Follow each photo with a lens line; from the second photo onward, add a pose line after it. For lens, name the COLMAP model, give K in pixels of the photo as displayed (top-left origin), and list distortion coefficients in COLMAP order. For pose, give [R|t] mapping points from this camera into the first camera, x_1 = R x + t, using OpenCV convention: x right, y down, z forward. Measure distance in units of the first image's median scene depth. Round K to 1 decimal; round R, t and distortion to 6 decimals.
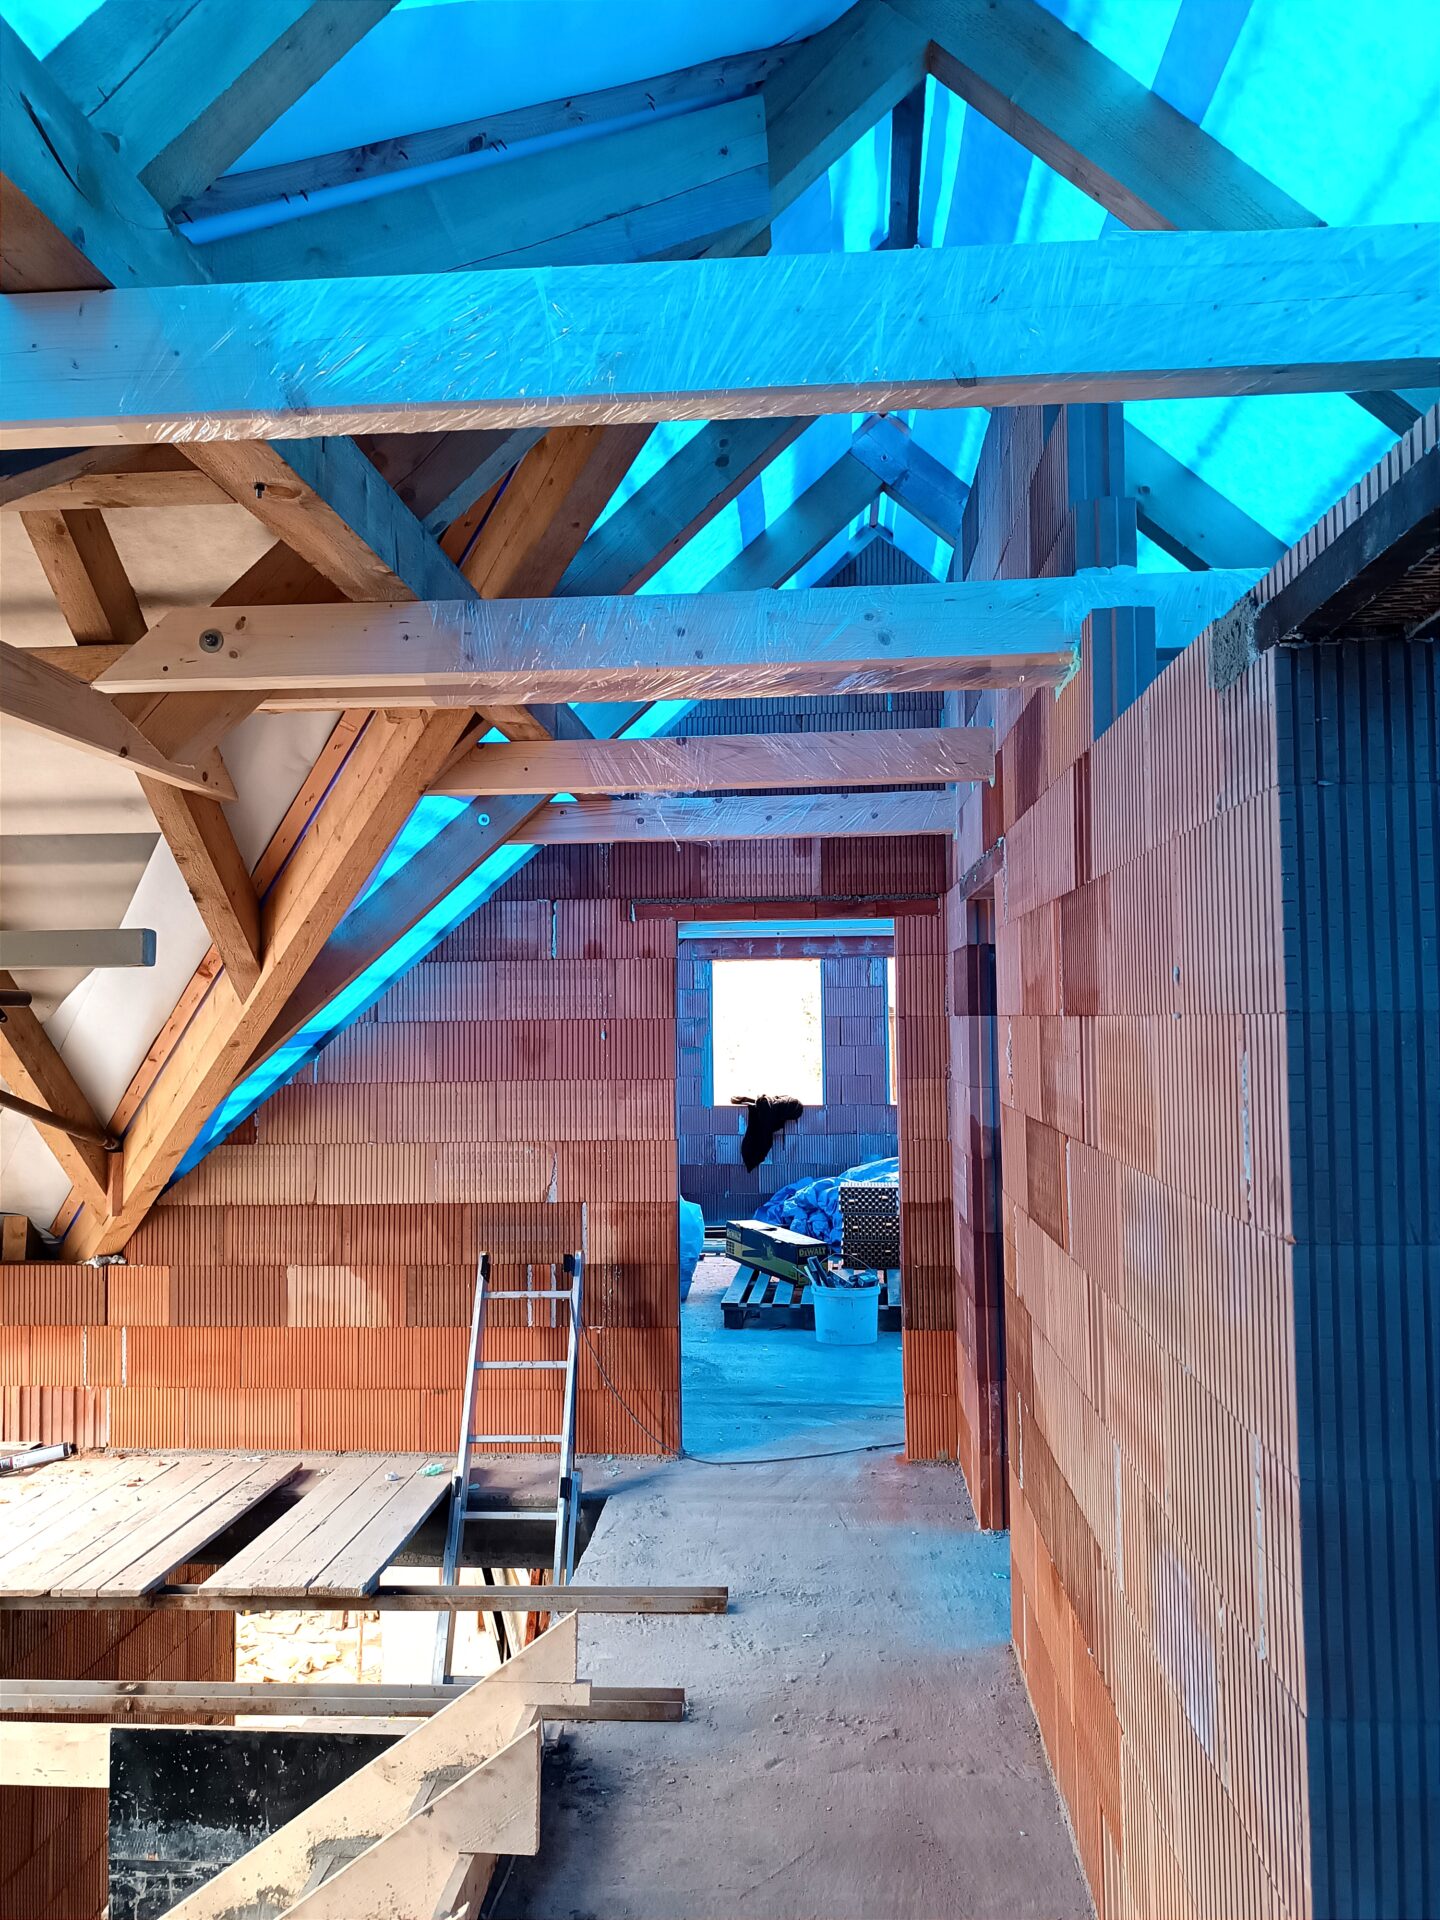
lens RADIAL K [[1384.8, 0, 724.3], [0, 1384.8, 962.7], [0, 0, 1]] dist [-0.001207, -0.000304]
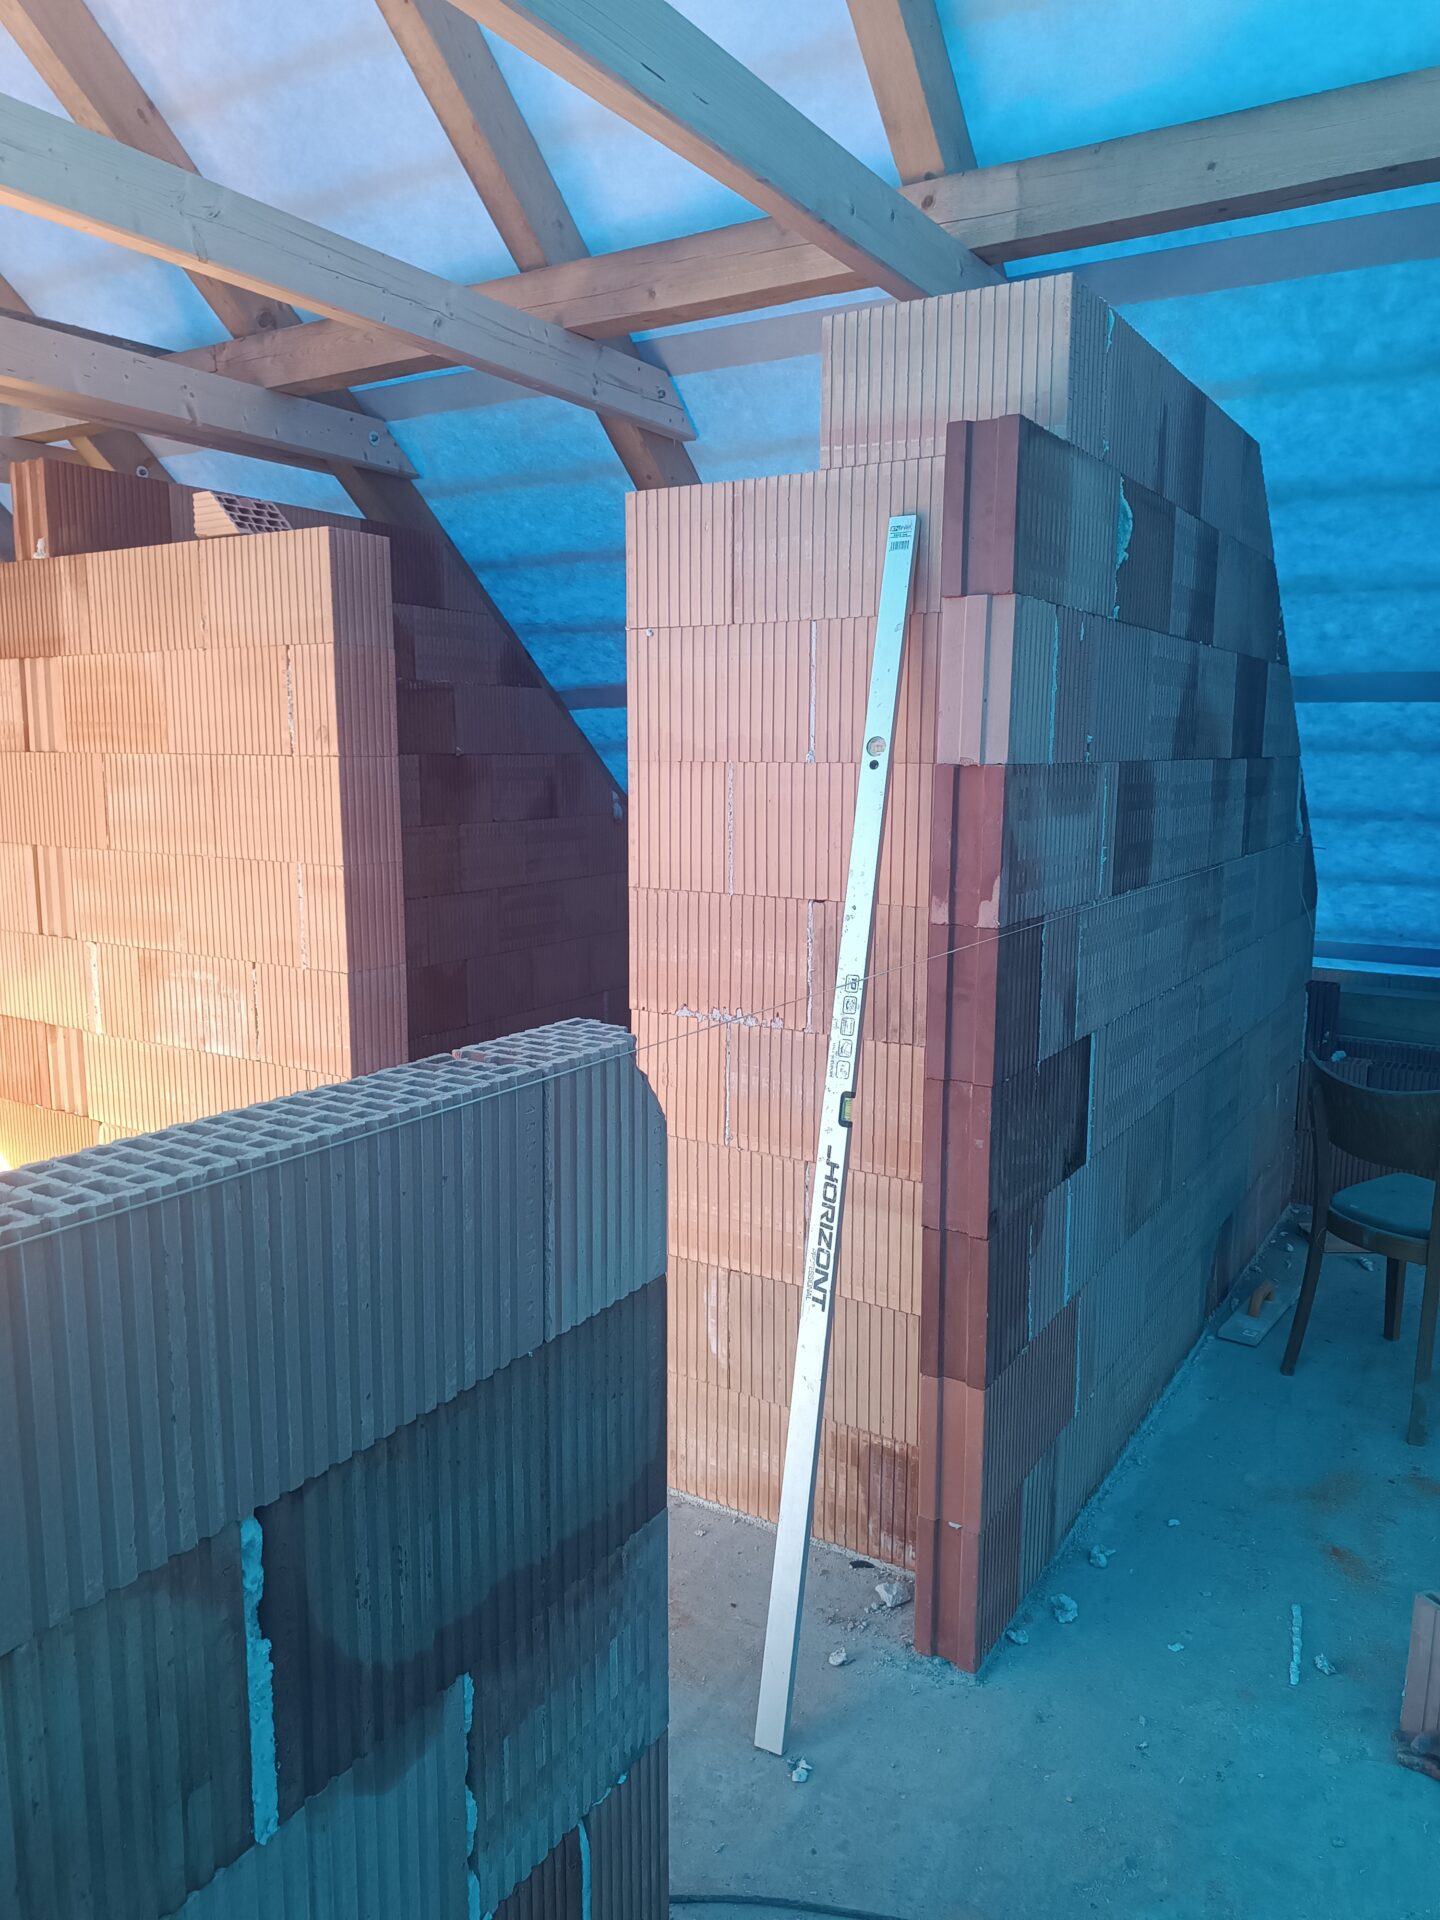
lens RADIAL K [[1384.8, 0, 720.5], [0, 1384.8, 961.1], [0, 0, 1]] dist [-0.001207, -0.000304]
pose [[0.465453, -0.123055, 0.876476, -1.203599], [-0.051157, 0.984892, 0.165443, 0.132474], [-0.883593, -0.121844, 0.452126, -0.502730]]
